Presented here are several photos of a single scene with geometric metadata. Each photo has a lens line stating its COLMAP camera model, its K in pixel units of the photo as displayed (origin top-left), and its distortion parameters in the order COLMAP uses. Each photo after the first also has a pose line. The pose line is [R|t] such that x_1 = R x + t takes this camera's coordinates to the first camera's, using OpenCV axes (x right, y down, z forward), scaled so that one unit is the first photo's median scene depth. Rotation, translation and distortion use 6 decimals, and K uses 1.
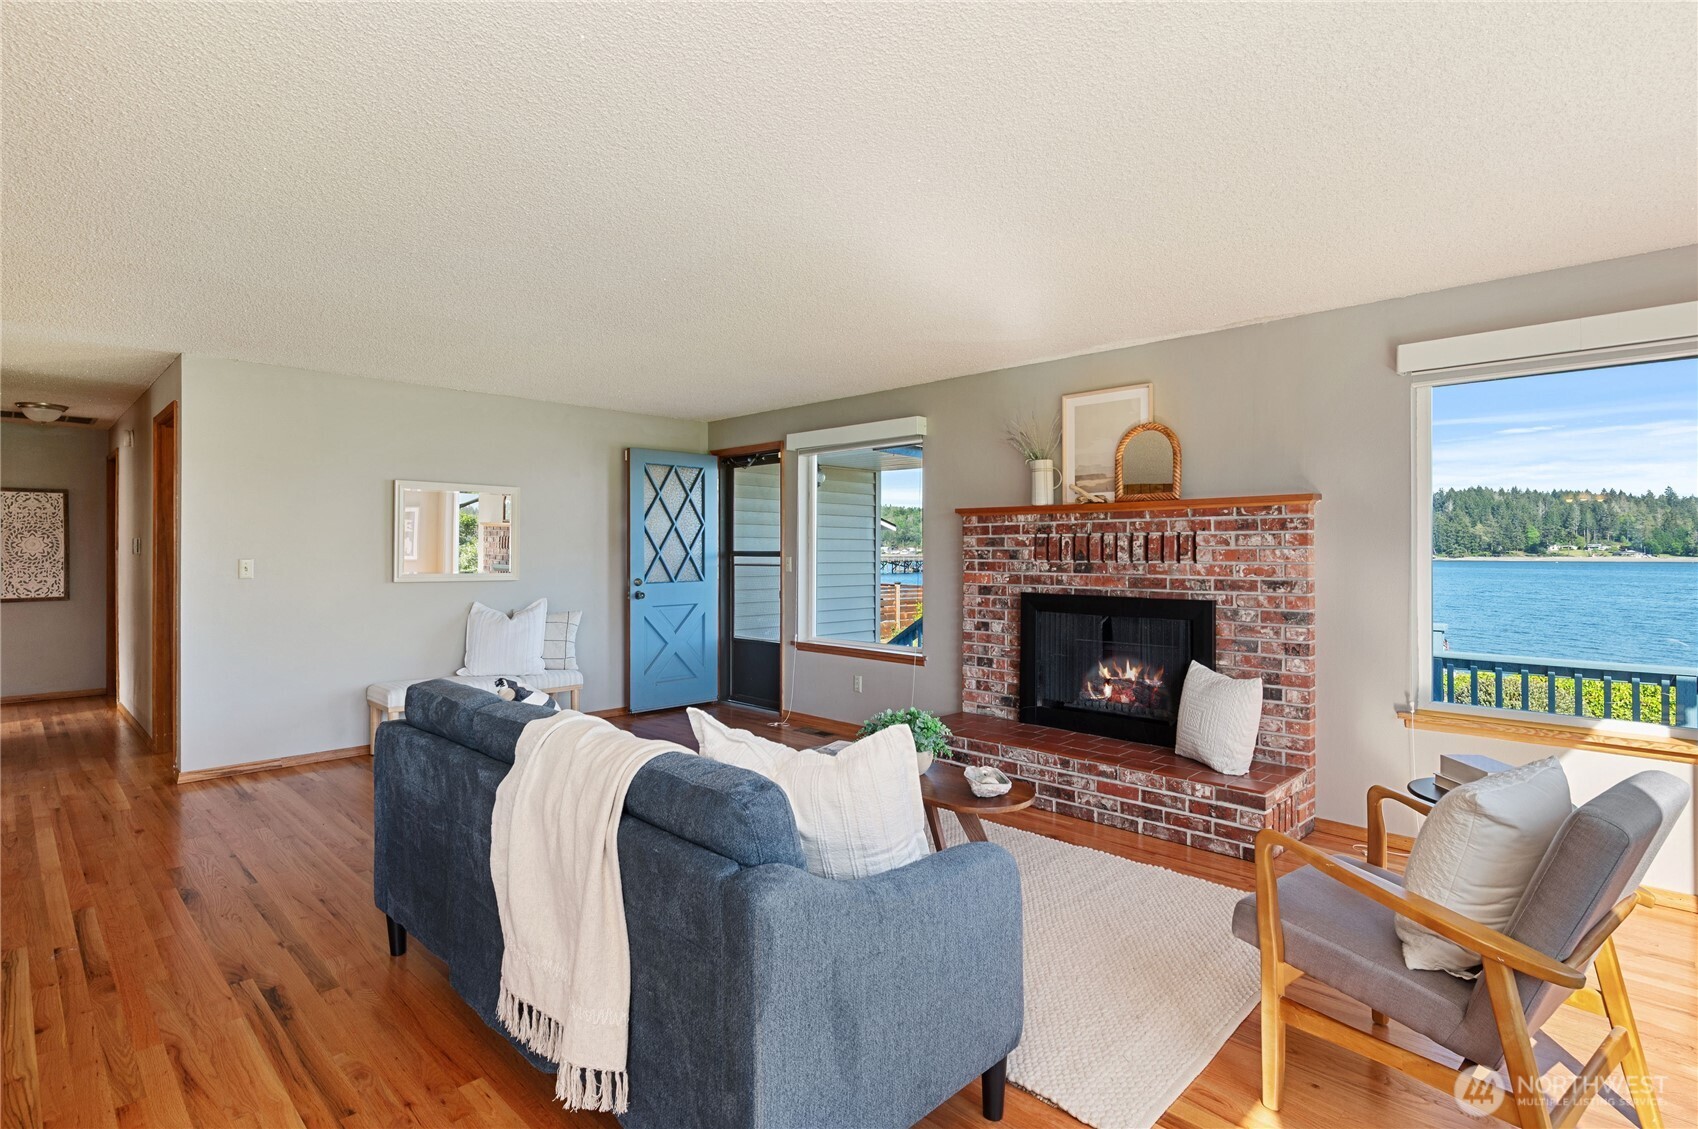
lens RADIAL K [[838.7, 0, 839.4], [0, 838.7, 549.9], [0, 0, 1]] dist [0.002250, 0.000507]
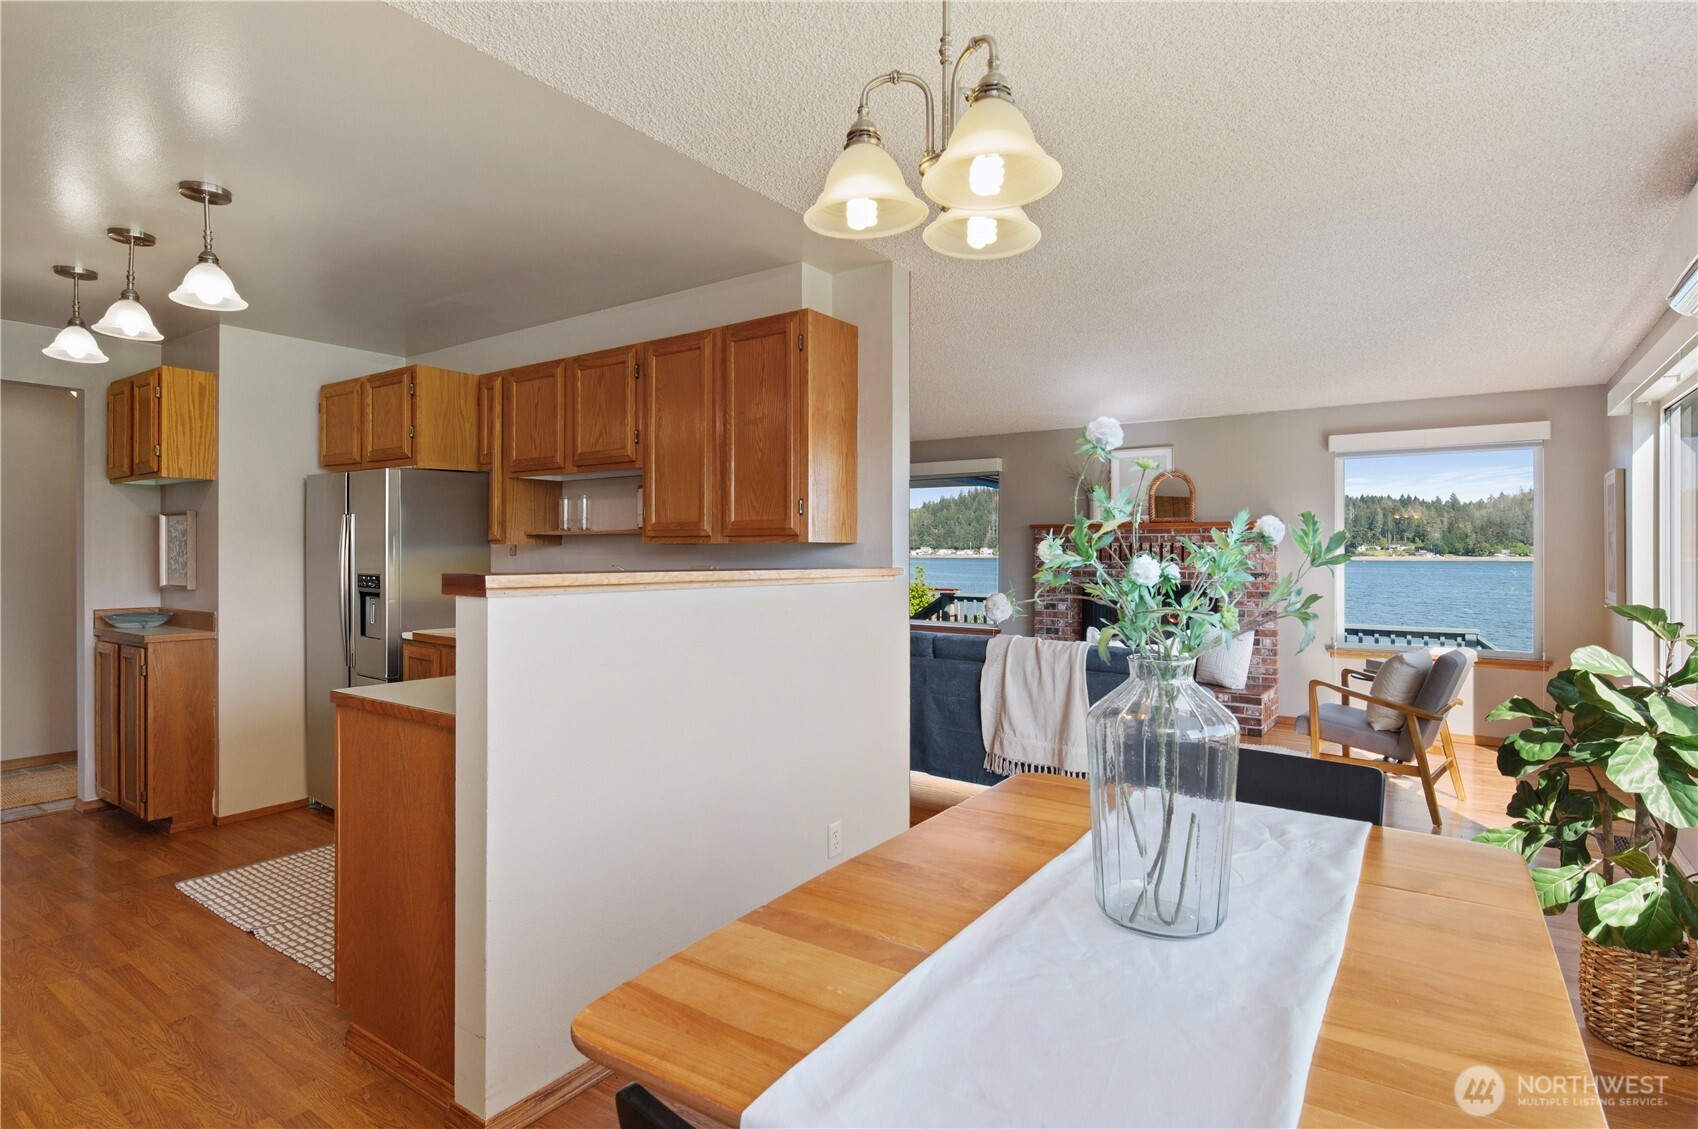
lens RADIAL K [[868.8, 0, 841.4], [0, 868.8, 552.8], [0, 0, 1]] dist [-0.001701, -0.000563]
pose [[0.986460, -0.000496, 0.164000, -0.458879], [0.000009, 0.999996, 0.002972, -0.006248], [-0.164000, -0.002931, 0.986456, -0.445008]]
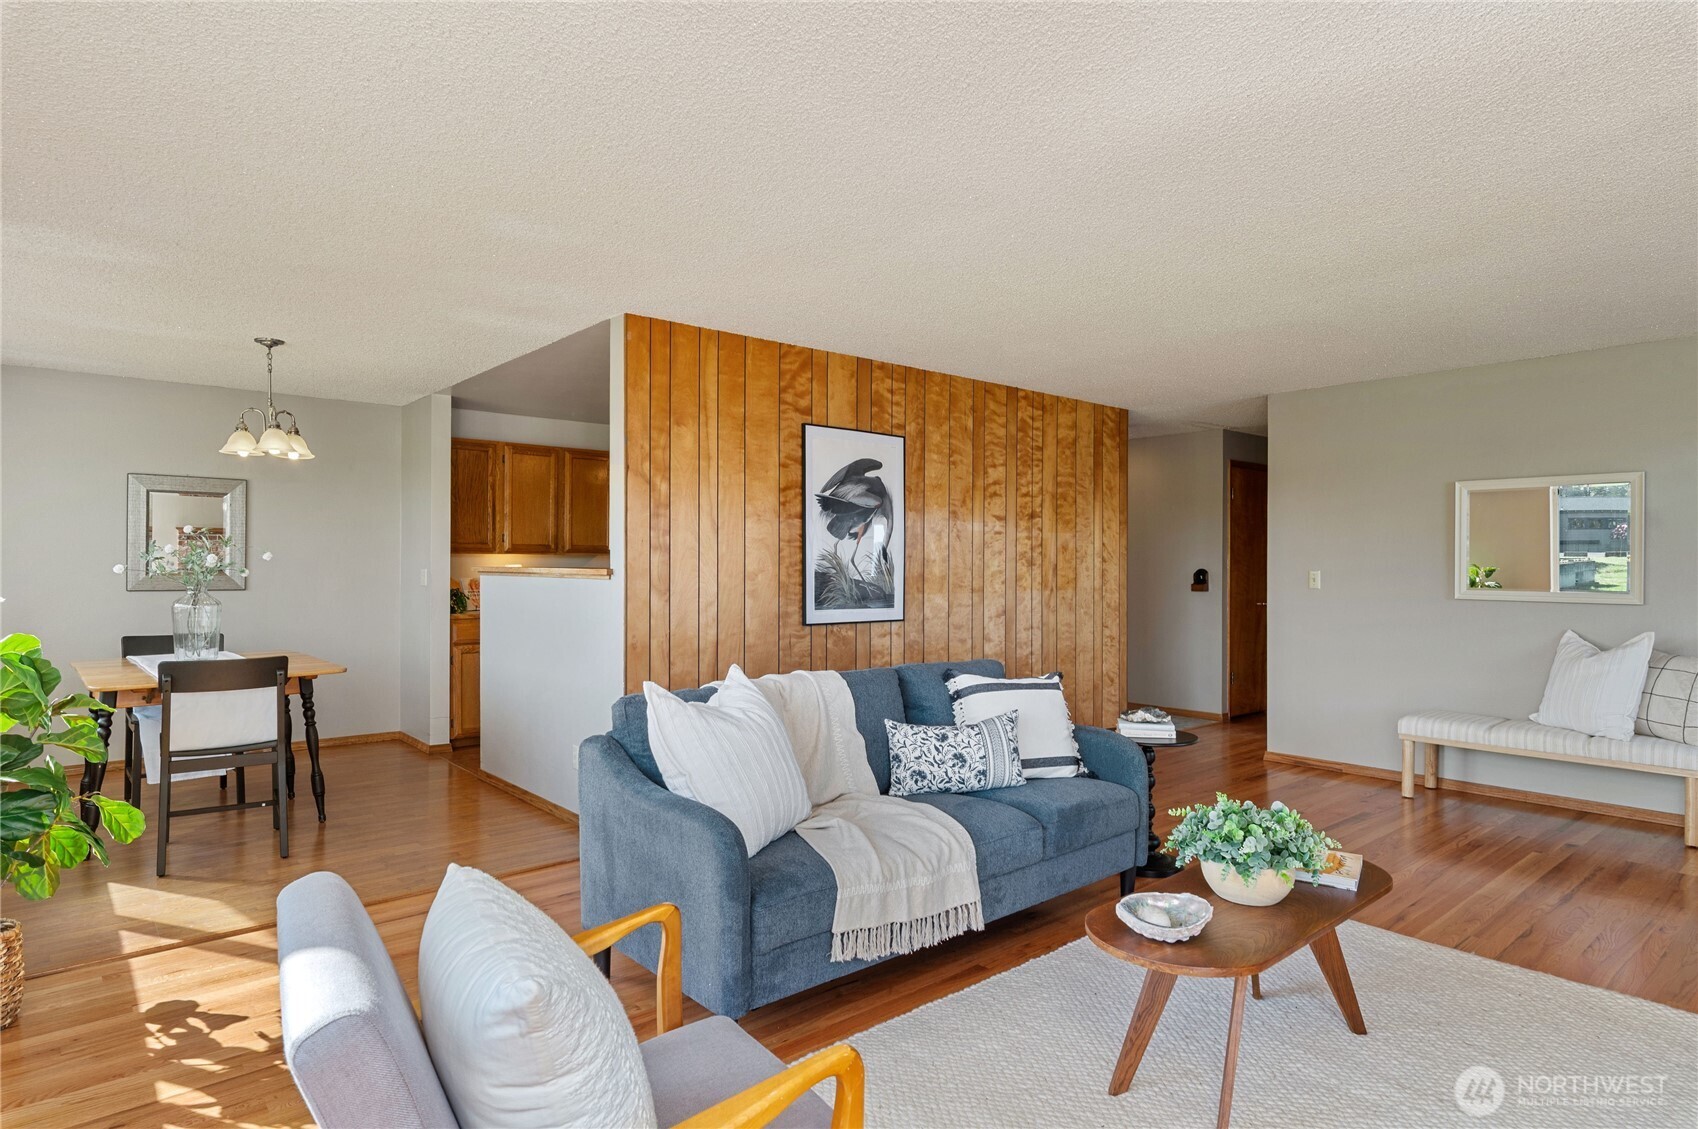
lens RADIAL K [[920.6, 0, 843.1], [0, 920.6, 562.7], [0, 0, 1]] dist [-0.003185, -0.000603]
pose [[-0.067360, -0.004266, -0.997720, 0.536948], [0.001872, 0.999989, -0.004402, 0.006467], [0.997727, -0.002164, -0.067351, 0.484001]]
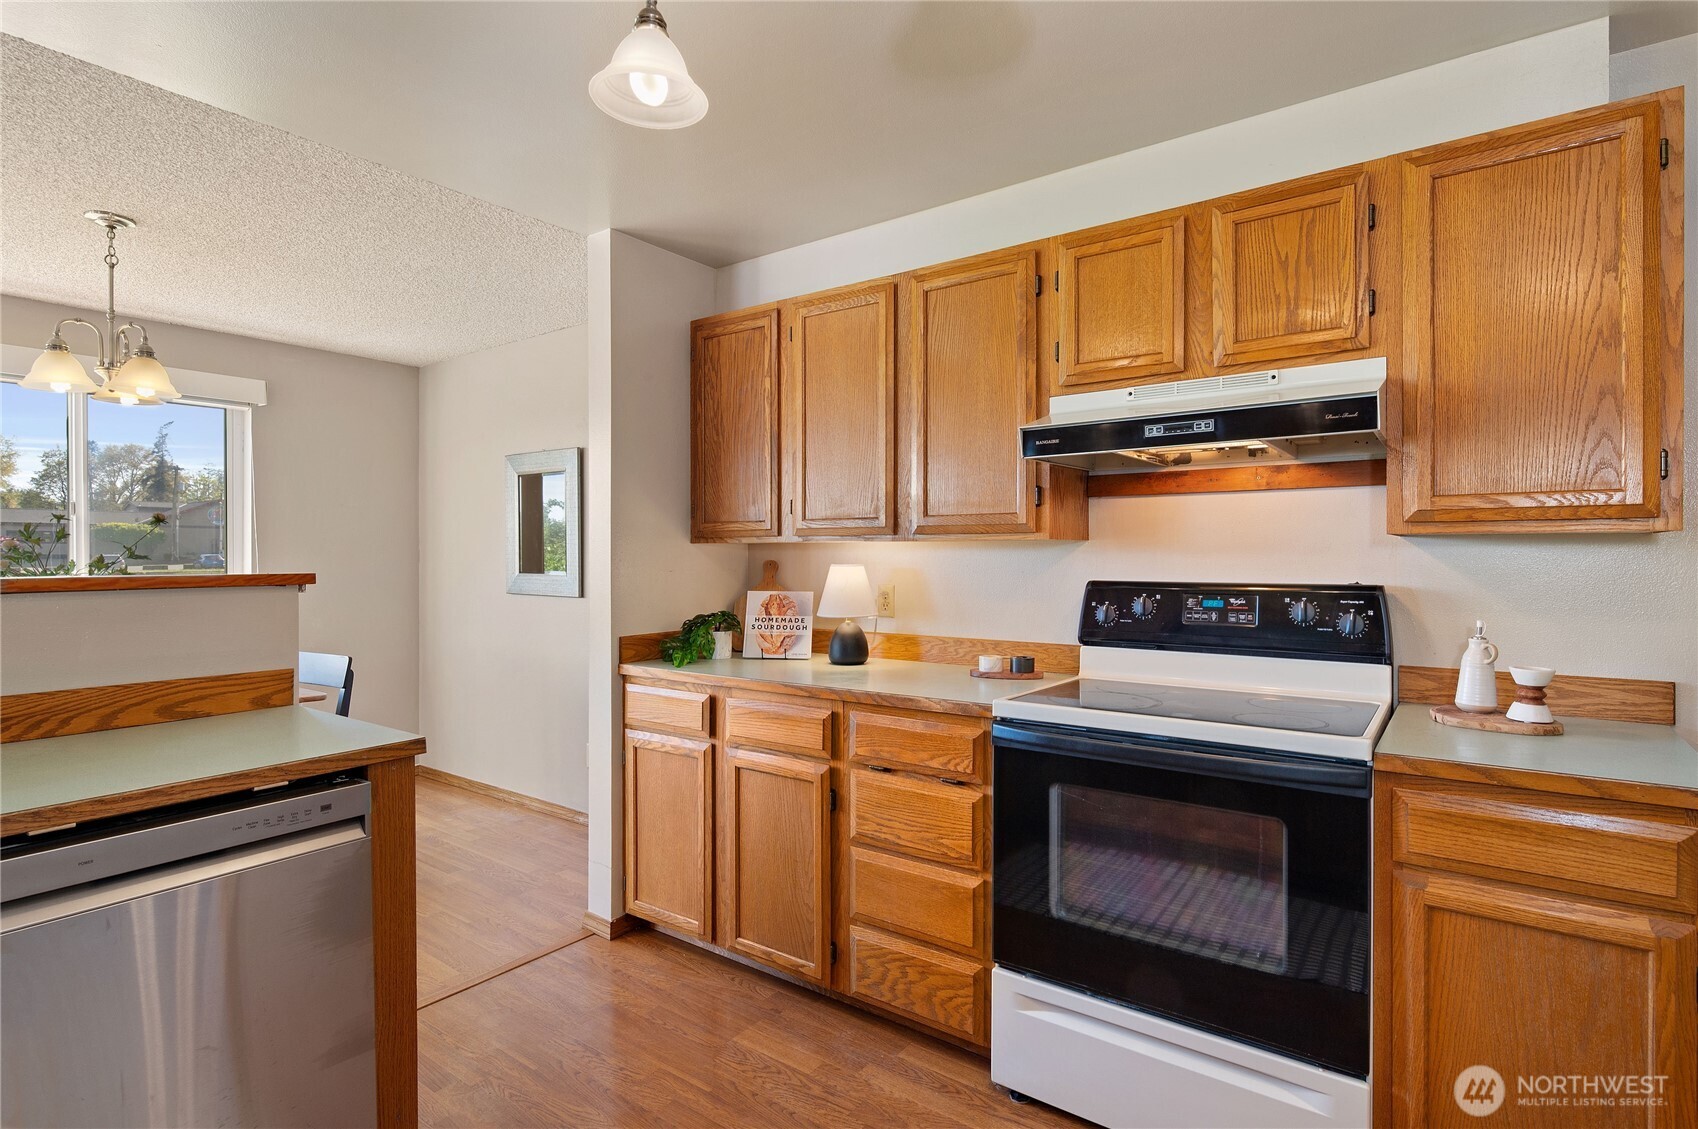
lens RADIAL K [[845.2, 0, 847.1], [0, 845.2, 557.6], [0, 0, 1]] dist [-0.001449, -0.000282]
pose [[-0.988734, -0.000063, -0.149682, -0.786139], [-0.000044, 1.000000, -0.000127, -0.002972], [0.149682, -0.000119, -0.988734, 0.462604]]
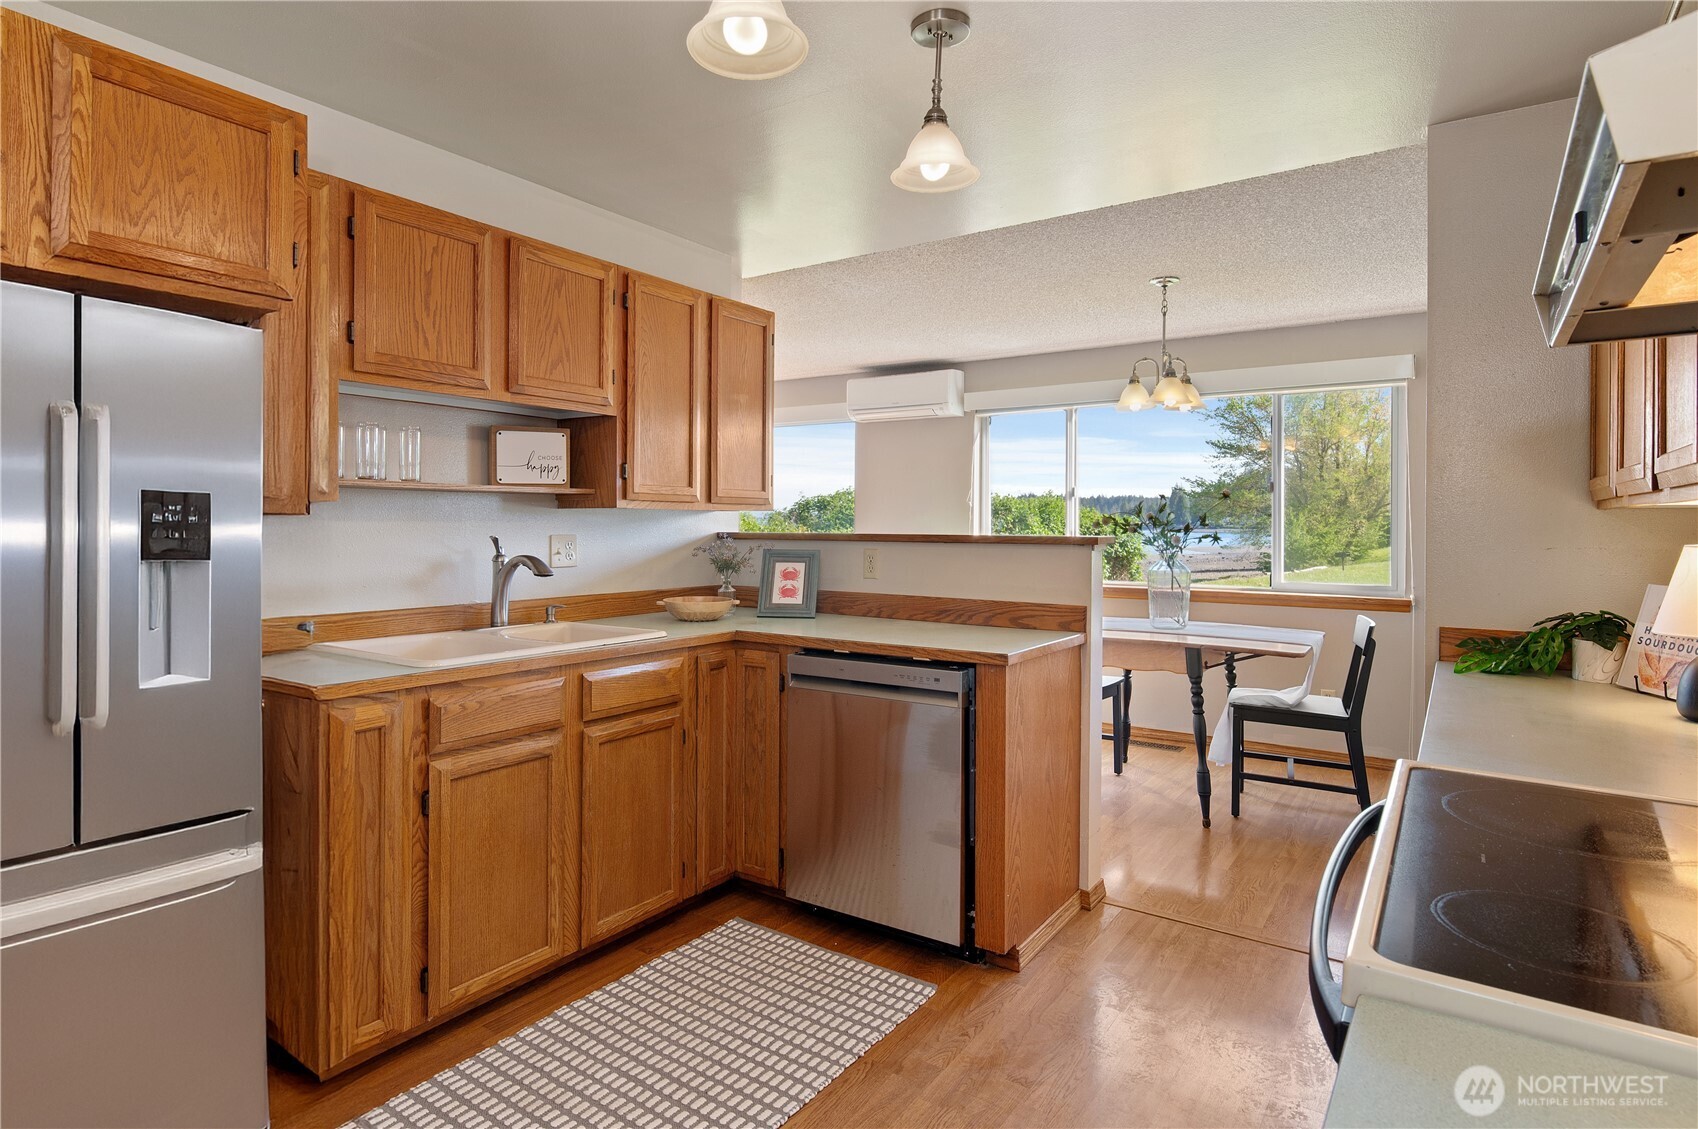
lens RADIAL K [[918.8, 0, 829.1], [0, 918.8, 524.7], [0, 0, 1]] dist [0.000996, 0.000121]
pose [[-0.174291, -0.006189, 0.984675, -1.173200], [-0.009683, 0.999943, 0.004571, -0.004235], [-0.984647, -0.008738, -0.174341, 0.279991]]
